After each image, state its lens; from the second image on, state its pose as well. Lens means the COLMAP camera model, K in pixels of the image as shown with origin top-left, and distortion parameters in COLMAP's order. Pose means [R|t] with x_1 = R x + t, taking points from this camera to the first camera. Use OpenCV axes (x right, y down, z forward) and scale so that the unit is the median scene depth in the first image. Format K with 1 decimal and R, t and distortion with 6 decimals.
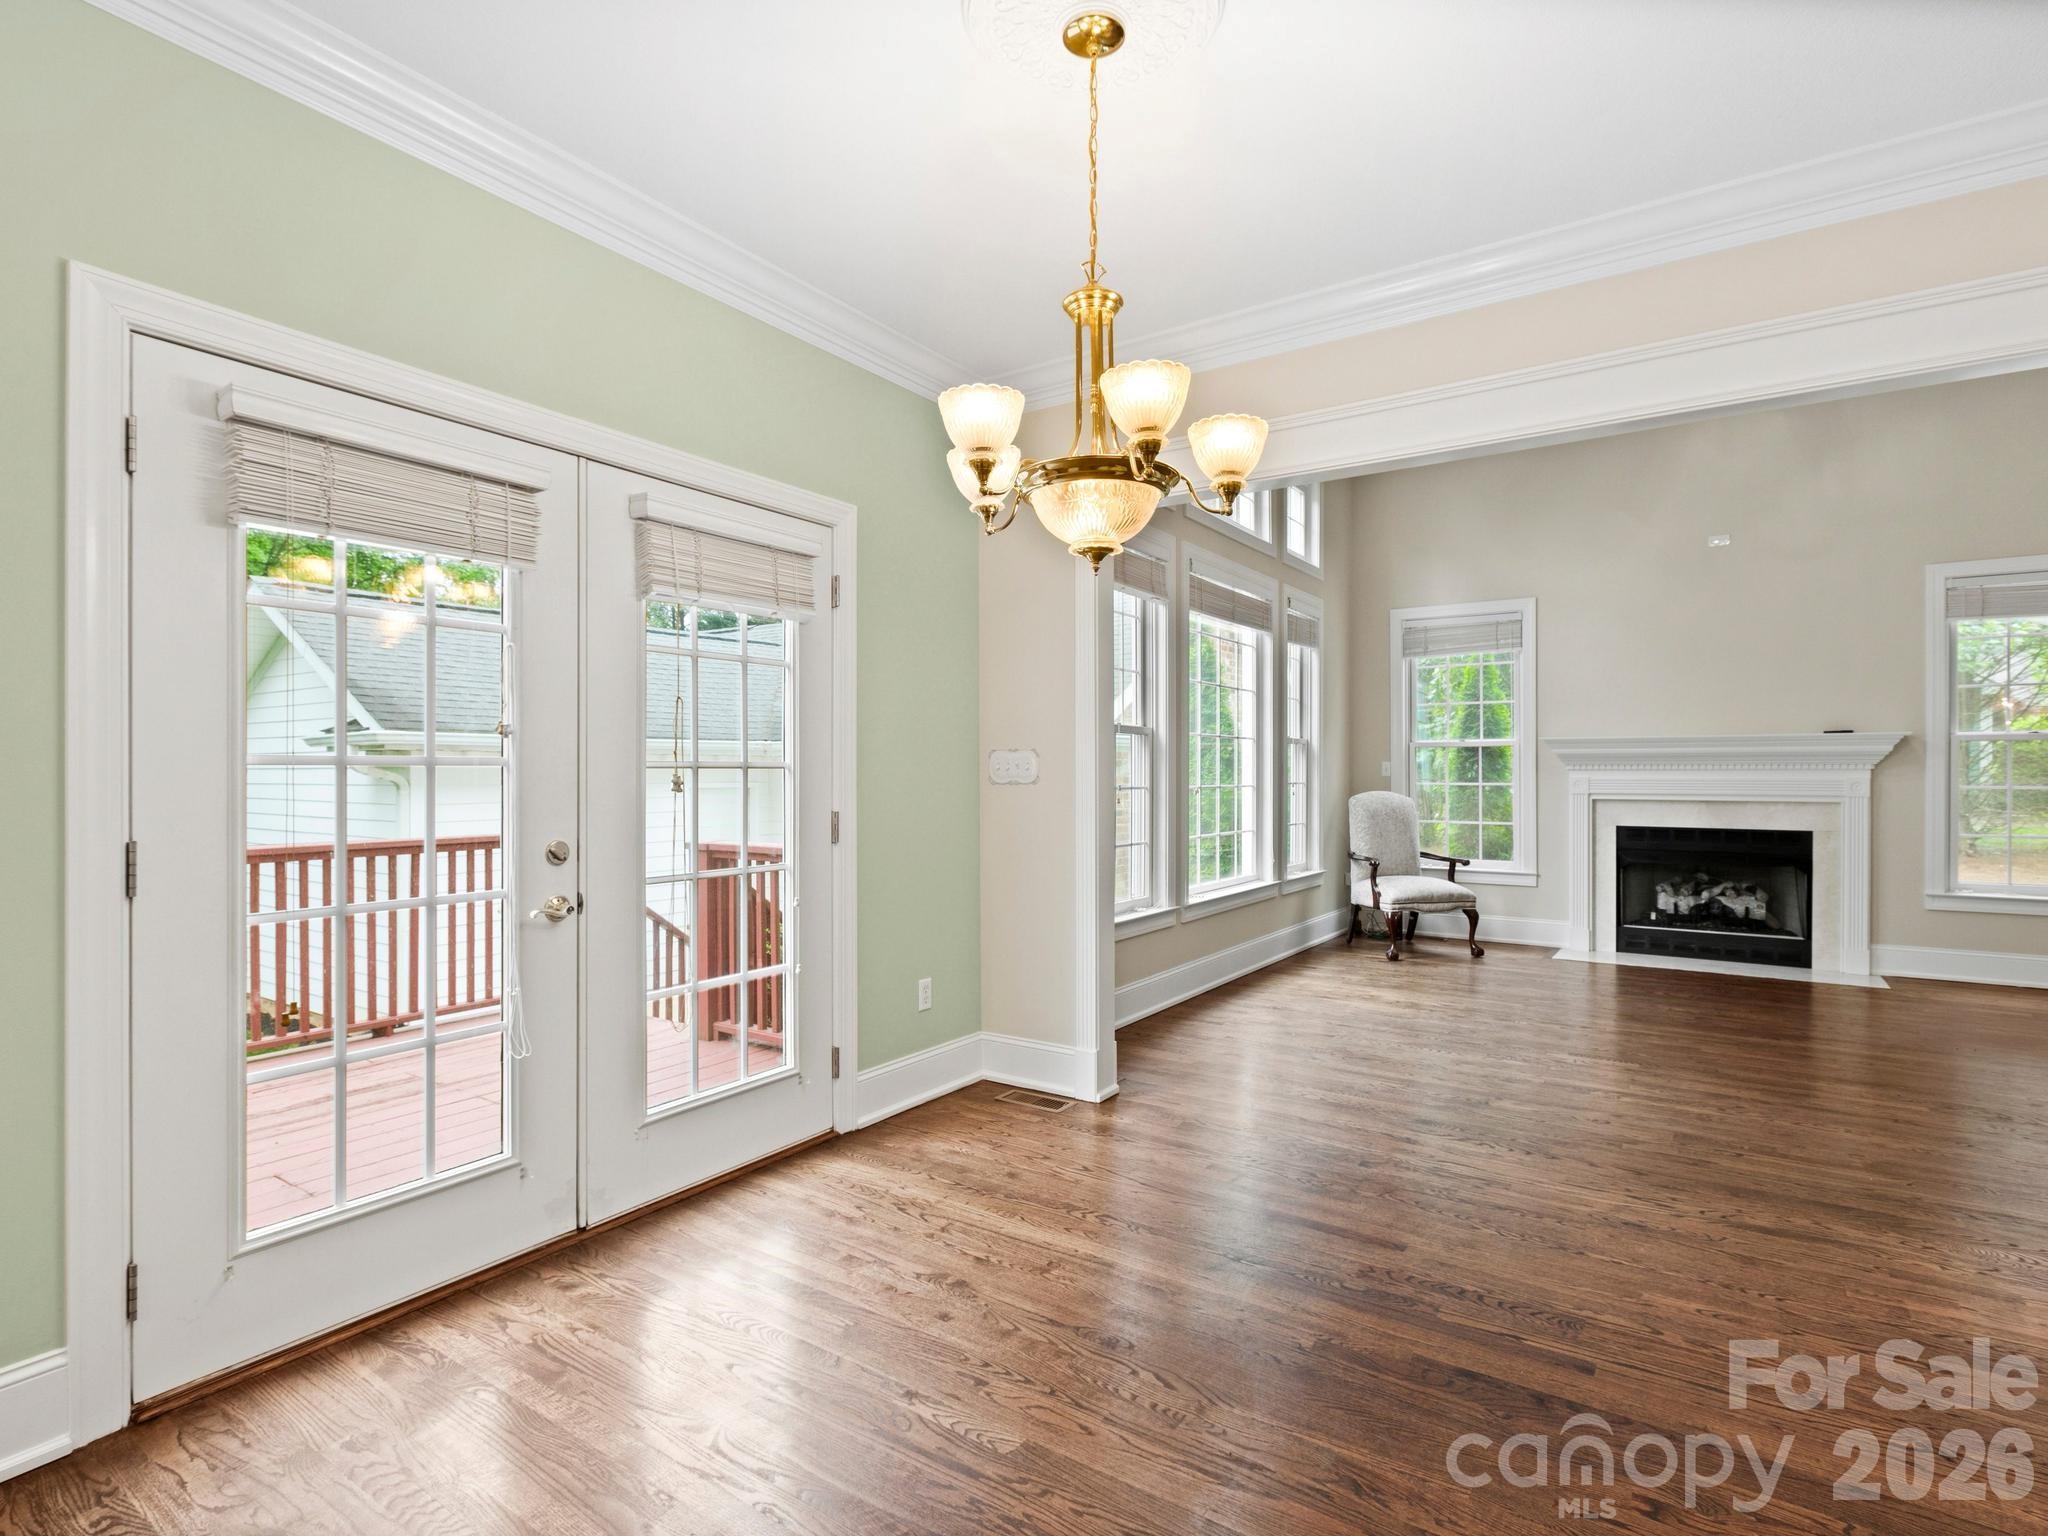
lens RADIAL K [[1033.7, 0, 1027.1], [0, 1033.7, 780.8], [0, 0, 1]] dist [-0.000801, 0.001330]
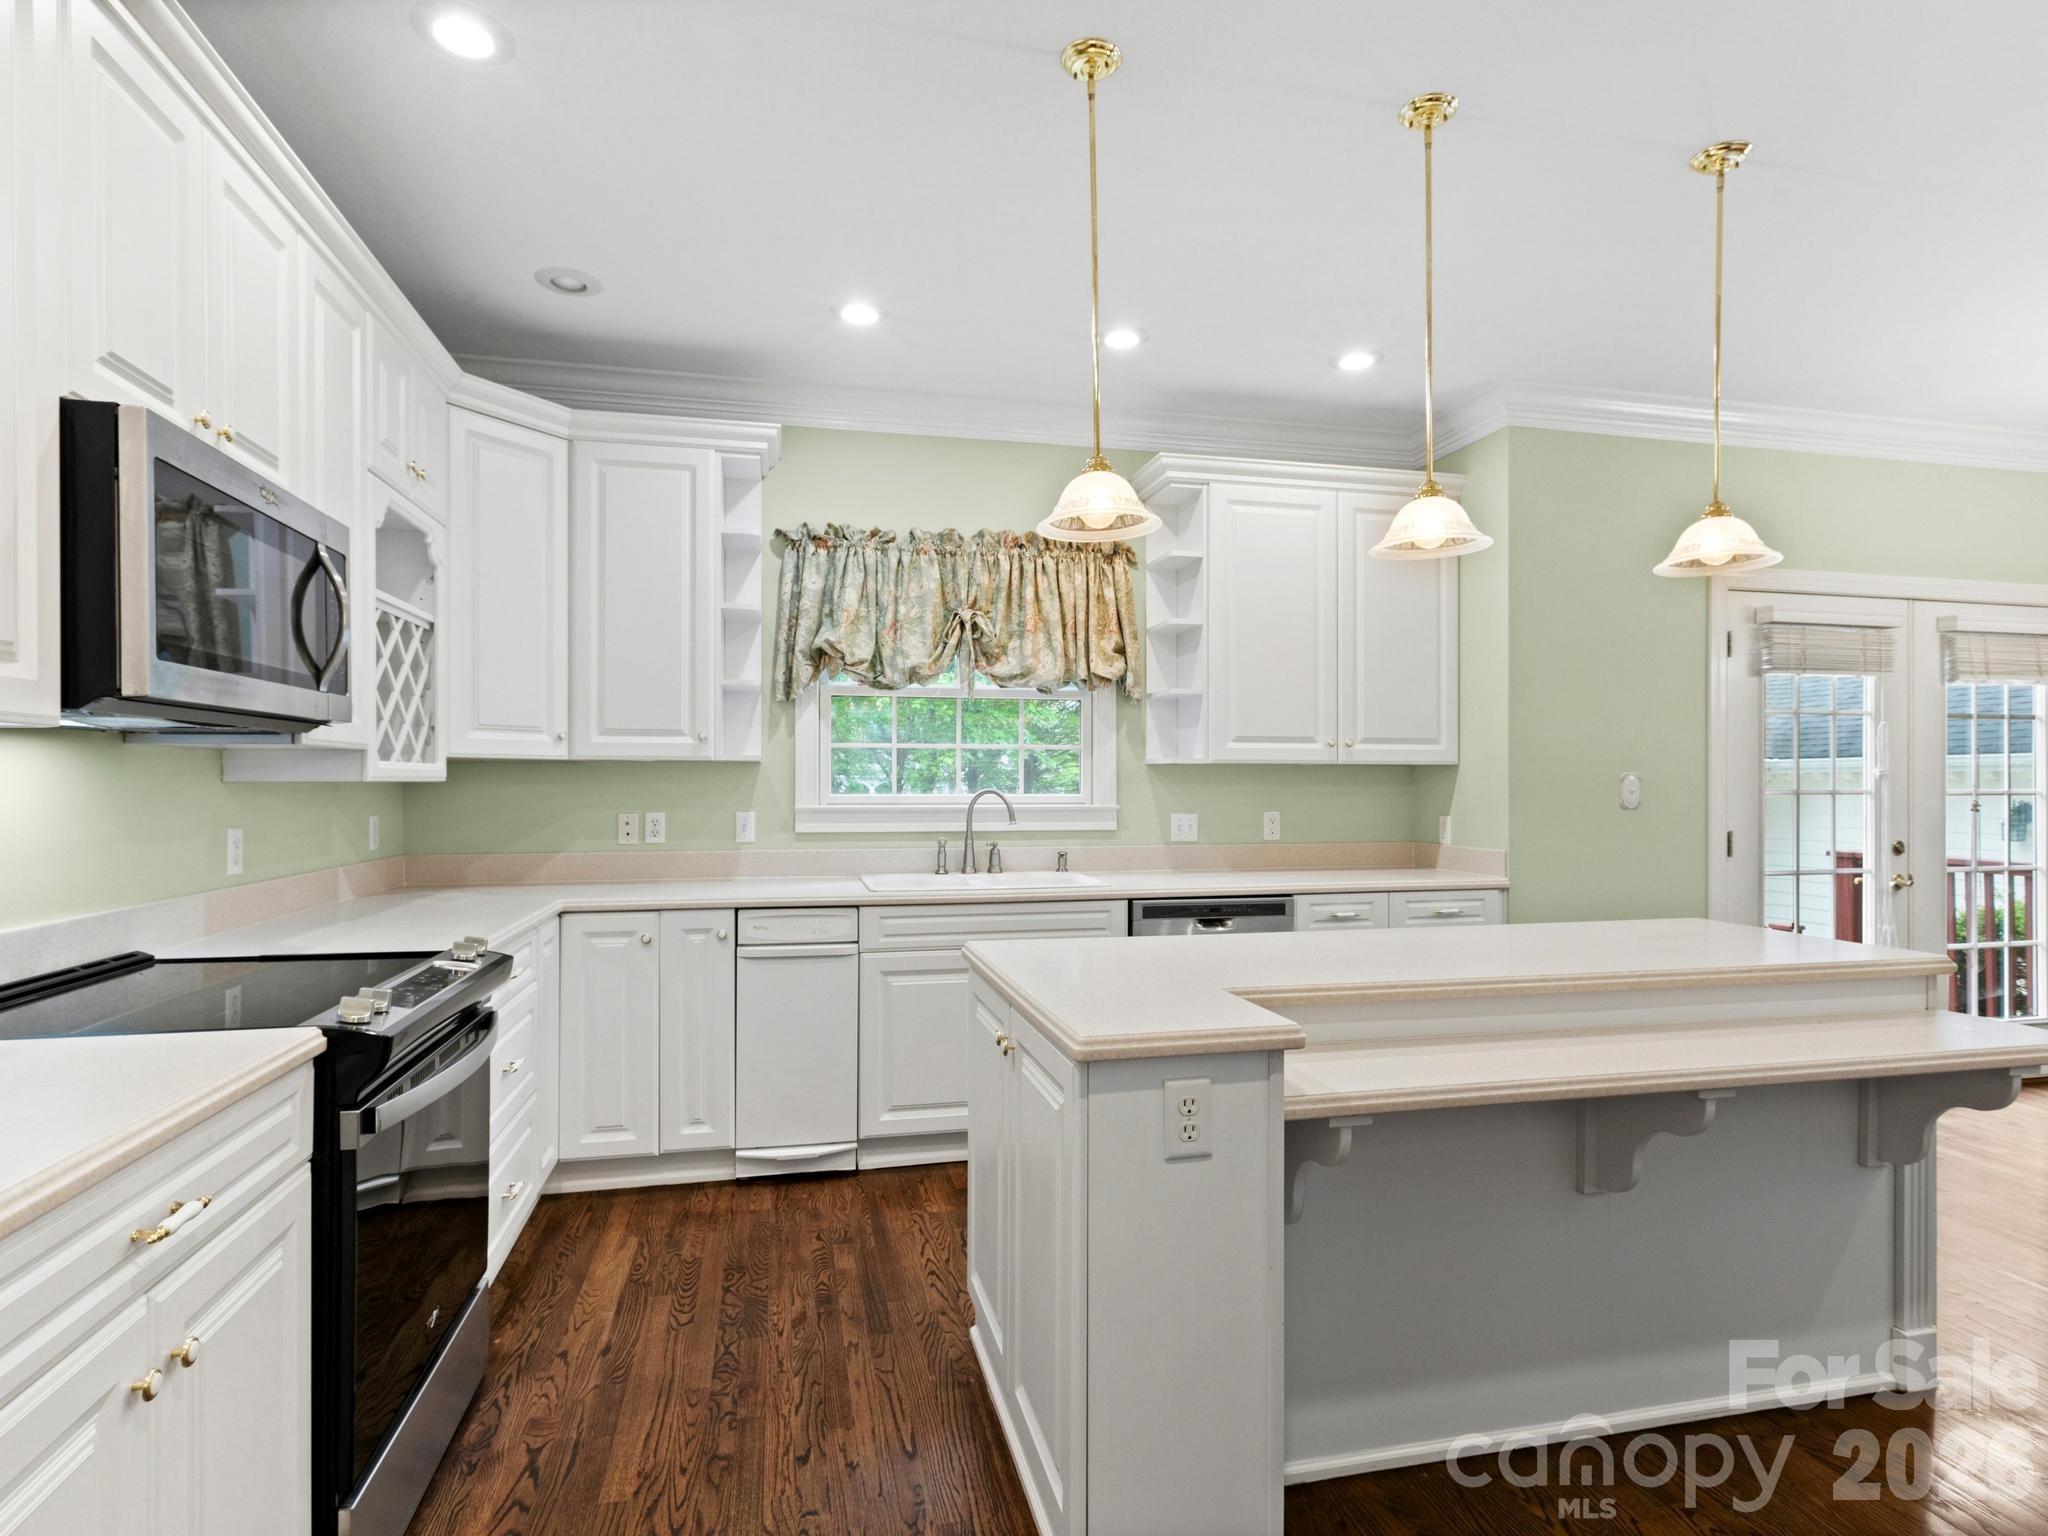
lens RADIAL K [[1049.2, 0, 993.8], [0, 1049.2, 776.2], [0, 0, 1]] dist [-0.004678, 0.000125]
pose [[0.720627, -0.004292, -0.693310, -0.132736], [-0.006169, 0.999902, -0.012601, -0.004944], [0.693296, 0.013357, 0.720529, -0.453640]]
